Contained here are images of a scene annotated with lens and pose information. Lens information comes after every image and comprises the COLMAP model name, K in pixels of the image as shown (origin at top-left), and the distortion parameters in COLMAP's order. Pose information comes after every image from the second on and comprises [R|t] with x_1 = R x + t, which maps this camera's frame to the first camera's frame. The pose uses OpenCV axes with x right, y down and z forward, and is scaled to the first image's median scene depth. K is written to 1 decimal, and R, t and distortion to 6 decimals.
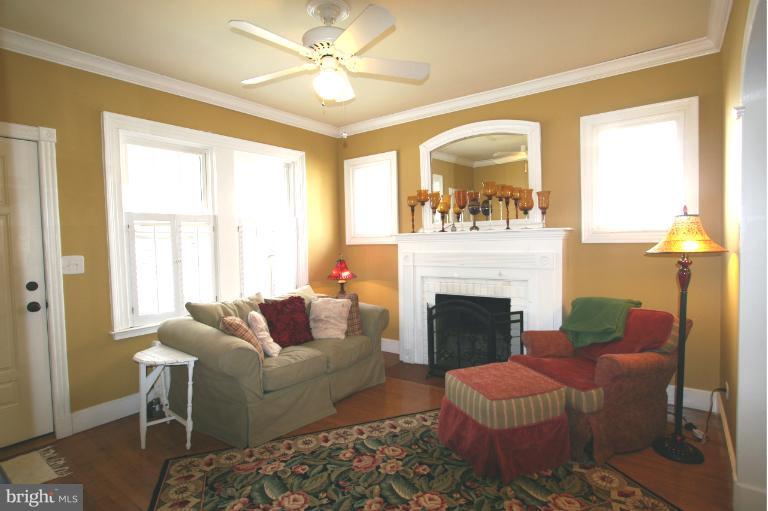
lens RADIAL K [[406.9, 0, 384.5], [0, 406.9, 255.7], [0, 0, 1]] dist [-0.014350, 0.001022]
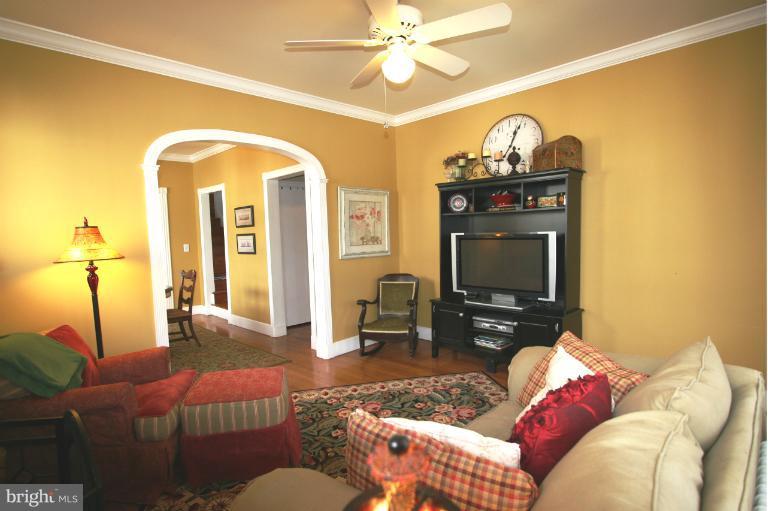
lens RADIAL K [[406.9, 0, 383.4], [0, 406.9, 255.6], [0, 0, 1]] dist [-0.014350, 0.001022]
pose [[-0.990097, 0.043241, 0.133561, -0.142421], [0.056752, 0.993461, 0.099066, -0.059151], [-0.128404, 0.105665, -0.986077, 1.378593]]
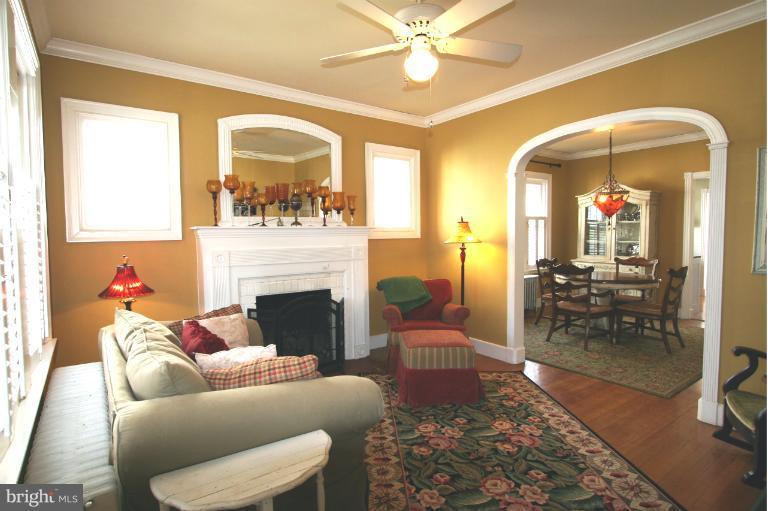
lens RADIAL K [[406.9, 0, 382.5], [0, 406.9, 254.7], [0, 0, 1]] dist [-0.014350, 0.001022]
pose [[0.285336, -0.031505, 0.957910, -0.750062], [0.036801, 0.999083, 0.021898, -0.006554], [-0.957721, 0.029004, 0.286233, 0.569781]]
